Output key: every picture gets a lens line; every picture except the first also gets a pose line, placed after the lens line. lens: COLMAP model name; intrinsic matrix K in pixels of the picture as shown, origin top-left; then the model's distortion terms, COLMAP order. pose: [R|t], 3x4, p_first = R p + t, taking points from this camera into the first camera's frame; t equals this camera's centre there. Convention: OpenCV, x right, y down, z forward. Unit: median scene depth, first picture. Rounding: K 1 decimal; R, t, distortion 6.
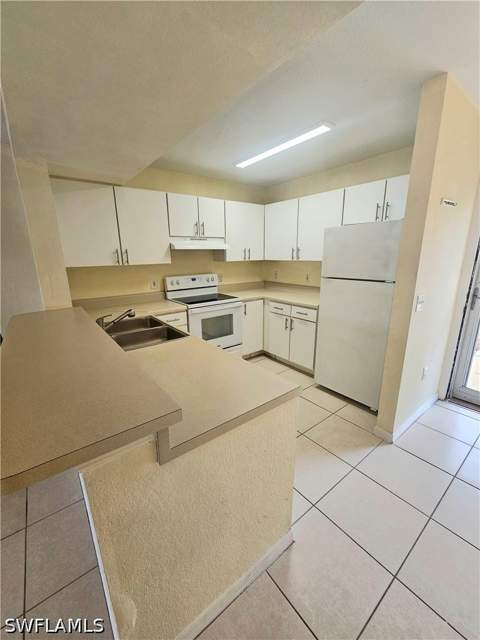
lens RADIAL K [[259.8, 0, 239.3], [0, 259.8, 321.6], [0, 0, 1]] dist [-0.014295, -0.000080]
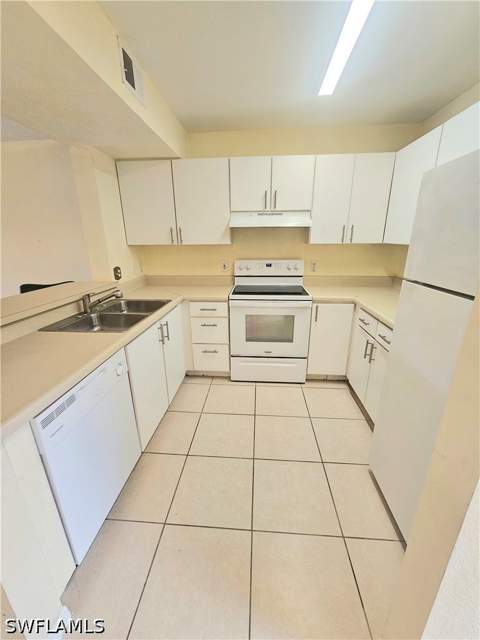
lens RADIAL K [[259.8, 0, 241.2], [0, 259.8, 323.7], [0, 0, 1]] dist [-0.014295, -0.000080]
pose [[0.741653, 0.215443, -0.635245, 0.336013], [-0.170490, 0.976462, 0.132118, -0.079778], [0.648756, 0.010317, 0.760926, 0.340496]]
